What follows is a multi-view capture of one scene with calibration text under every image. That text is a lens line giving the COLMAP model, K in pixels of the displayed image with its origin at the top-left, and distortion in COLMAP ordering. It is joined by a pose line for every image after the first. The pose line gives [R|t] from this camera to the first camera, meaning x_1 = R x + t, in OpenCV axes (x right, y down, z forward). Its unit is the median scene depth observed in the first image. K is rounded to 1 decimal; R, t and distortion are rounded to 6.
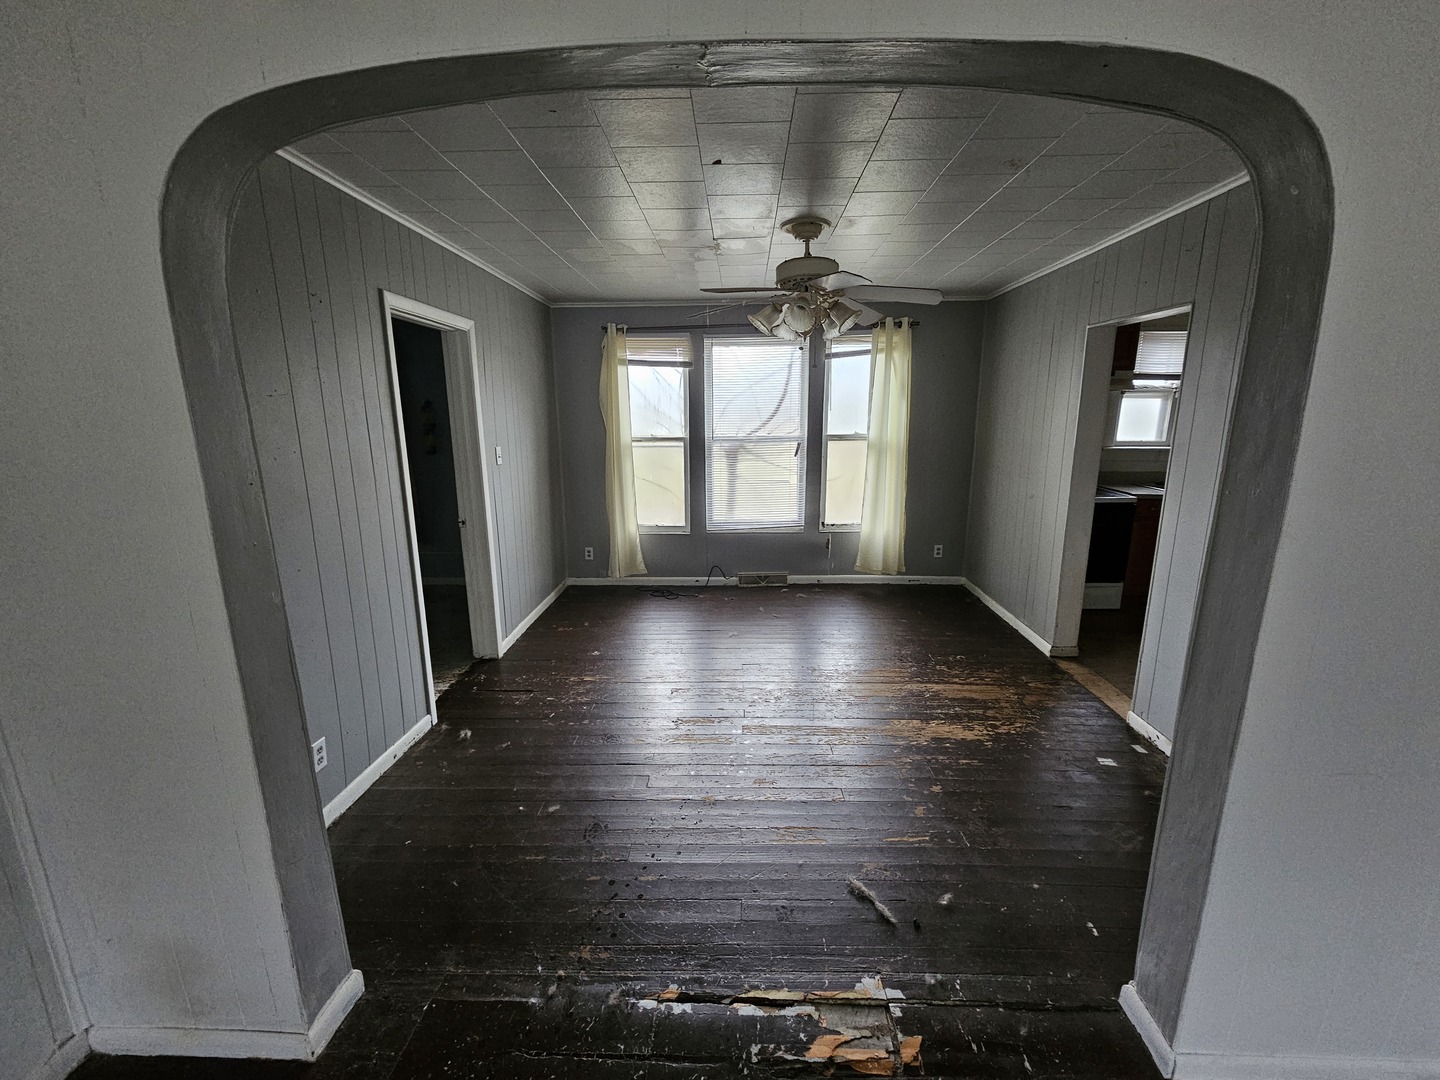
lens RADIAL K [[591.8, 0, 722.5], [0, 591.8, 539.5], [0, 0, 1]] dist [0.001867, 0.000675]
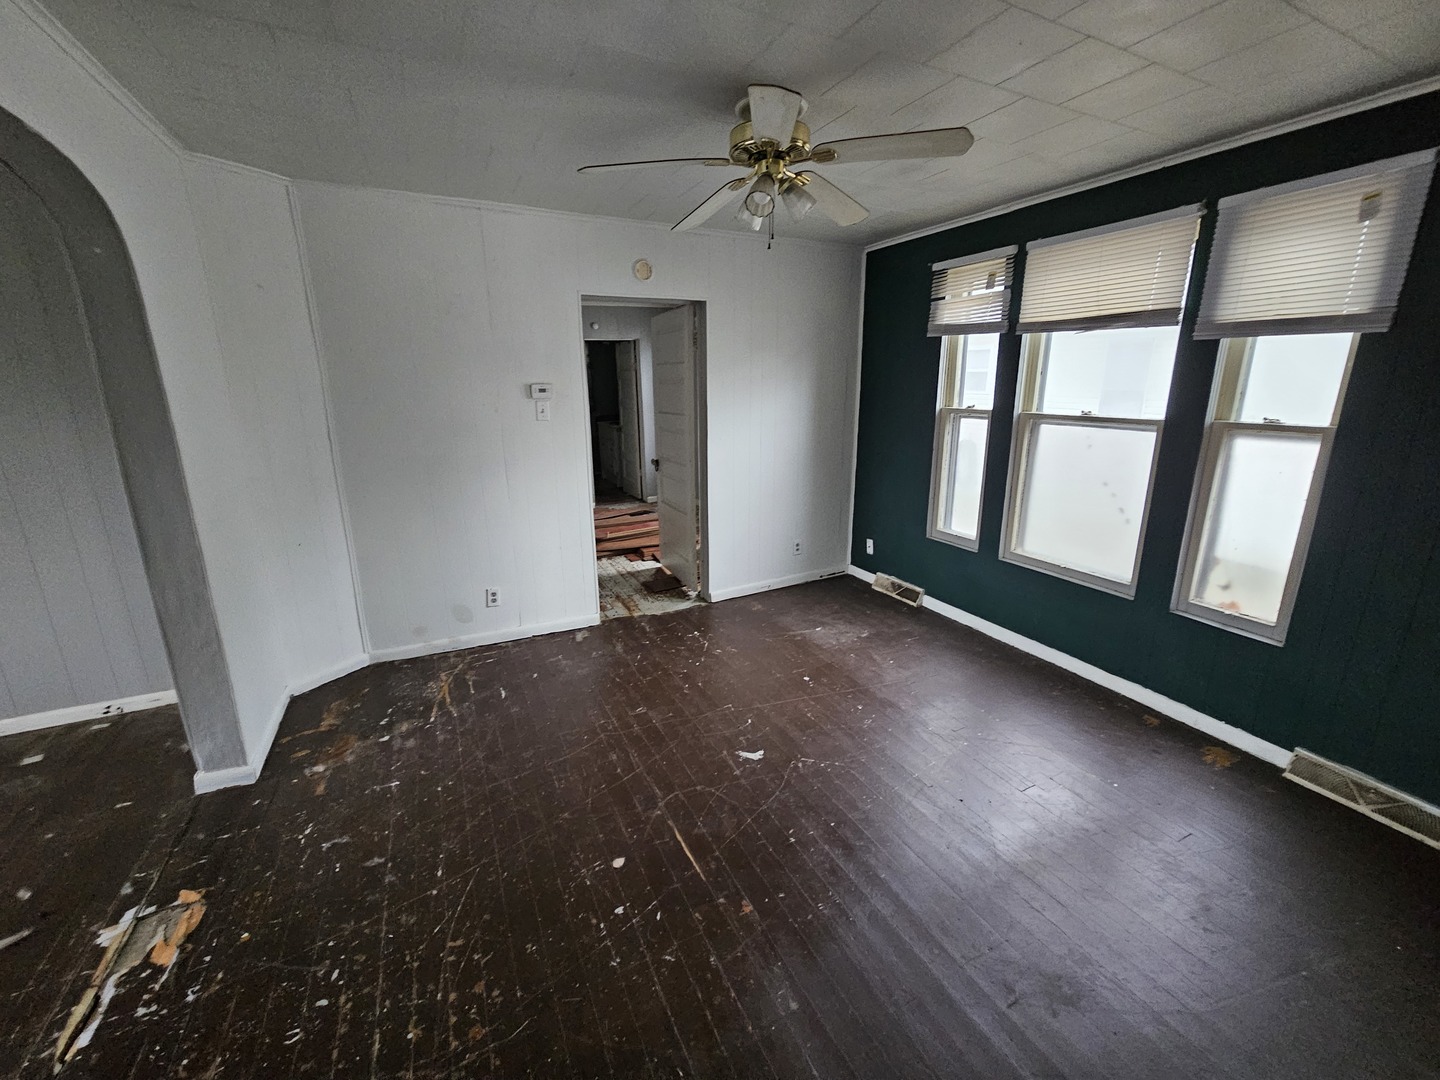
lens RADIAL K [[591.8, 0, 727.5], [0, 591.8, 536.4], [0, 0, 1]] dist [0.001867, 0.000675]
pose [[-0.472318, -0.218409, 0.853940, -0.325897], [0.187471, 0.921755, 0.339445, -0.015423], [-0.861261, 0.320415, -0.394416, 0.079562]]
